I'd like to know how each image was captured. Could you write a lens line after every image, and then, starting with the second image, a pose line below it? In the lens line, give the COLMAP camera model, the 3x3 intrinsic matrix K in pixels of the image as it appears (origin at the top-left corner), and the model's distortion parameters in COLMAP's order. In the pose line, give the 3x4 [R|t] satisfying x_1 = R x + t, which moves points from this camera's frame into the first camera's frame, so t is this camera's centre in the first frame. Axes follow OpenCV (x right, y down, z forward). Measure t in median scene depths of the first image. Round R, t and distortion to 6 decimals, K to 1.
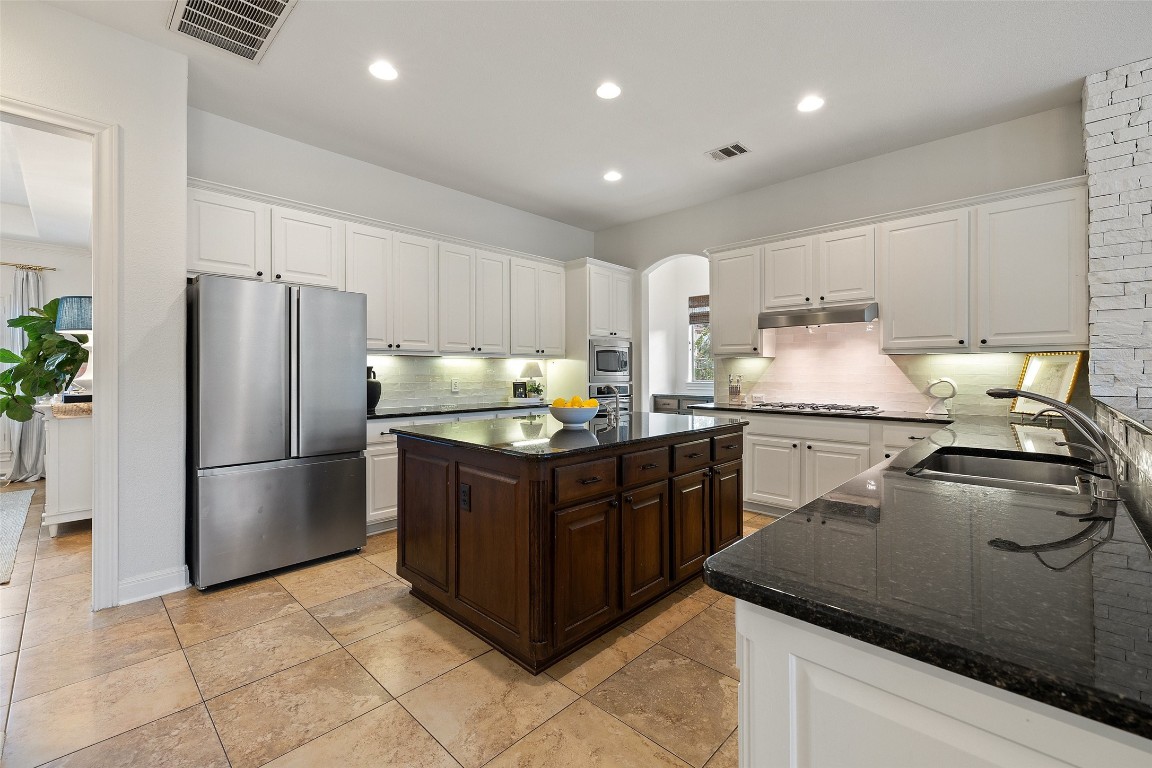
lens RADIAL K [[489.4, 0, 575.1], [0, 489.4, 368.7], [0, 0, 1]] dist [0.001891, 0.000168]
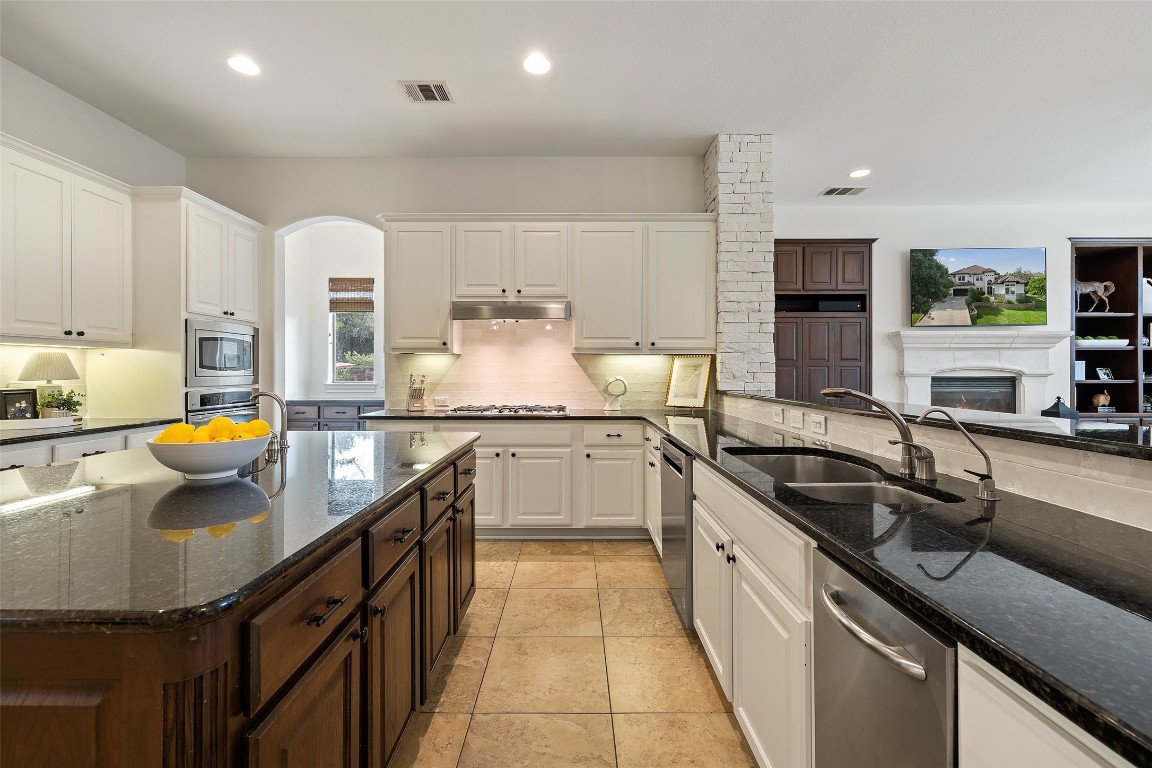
lens RADIAL K [[489.4, 0, 575.1], [0, 489.4, 368.7], [0, 0, 1]] dist [0.001891, 0.000168]
pose [[0.722702, 0.005183, 0.691140, -0.053703], [-0.005910, 0.999982, -0.001319, 0.002769], [-0.691135, -0.003131, 0.722719, 0.242612]]
